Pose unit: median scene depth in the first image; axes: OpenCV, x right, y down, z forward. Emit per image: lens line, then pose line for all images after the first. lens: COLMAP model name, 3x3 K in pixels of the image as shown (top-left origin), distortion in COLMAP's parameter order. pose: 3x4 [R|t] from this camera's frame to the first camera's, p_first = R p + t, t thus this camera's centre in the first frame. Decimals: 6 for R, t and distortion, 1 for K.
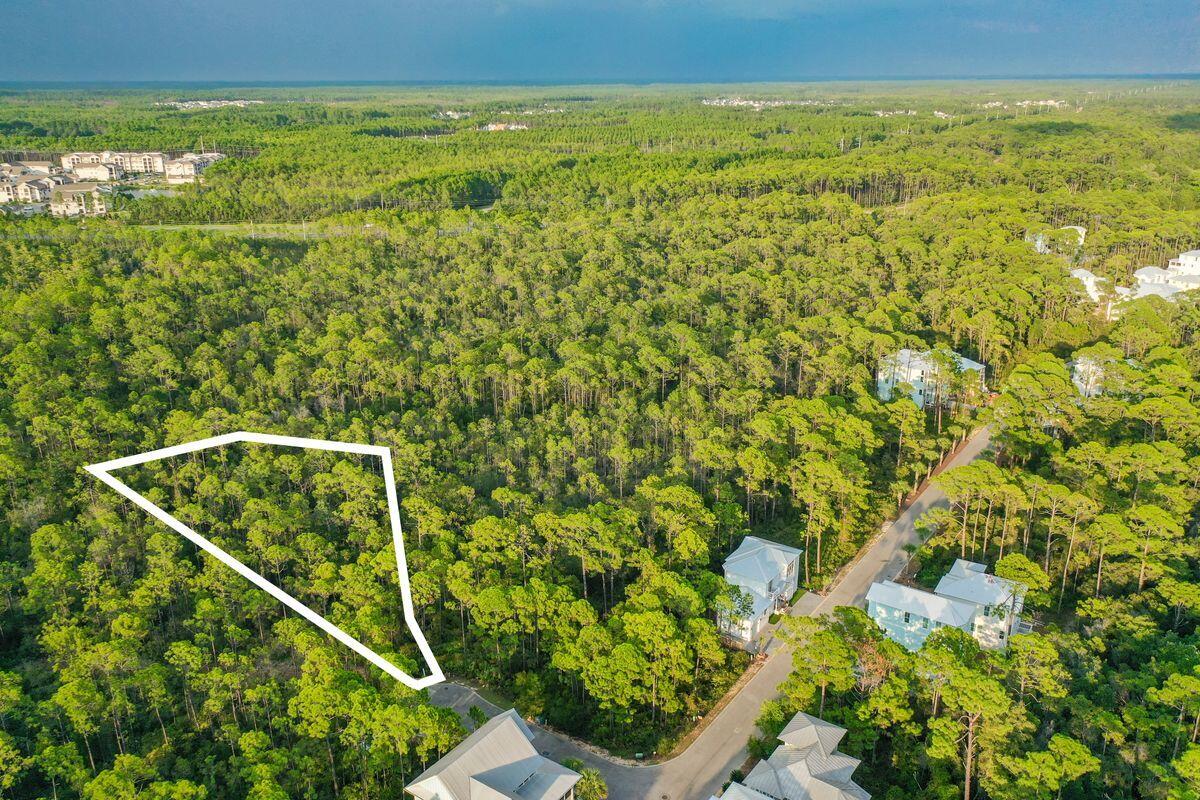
lens RADIAL K [[960.8, 0, 600.0], [0, 960.8, 400.0], [0, 0, 1]] dist [0.010059, -0.005457]
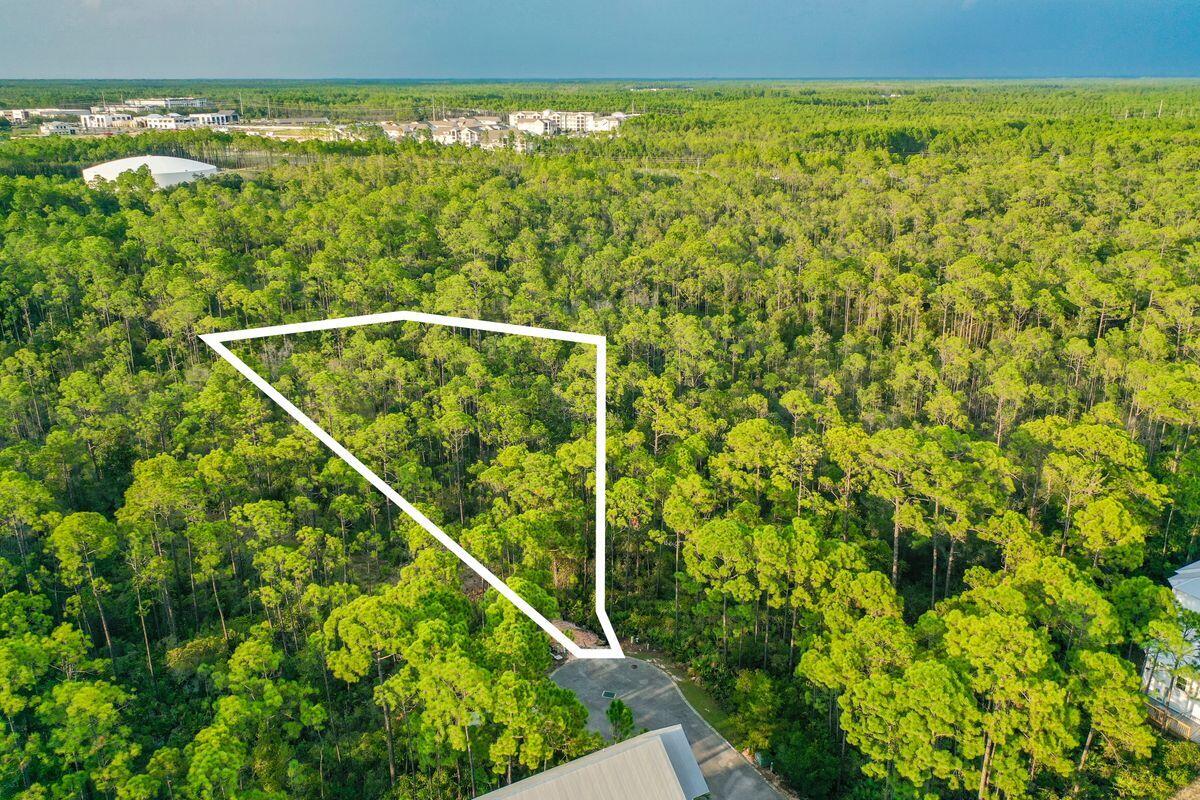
lens RADIAL K [[960.8, 0, 600.0], [0, 960.8, 400.0], [0, 0, 1]] dist [0.010059, -0.005457]
pose [[0.905046, 0.138465, -0.402144, 0.046188], [-0.139036, 0.989893, 0.027931, 0.113745], [0.401947, 0.030634, 0.915150, 0.412447]]
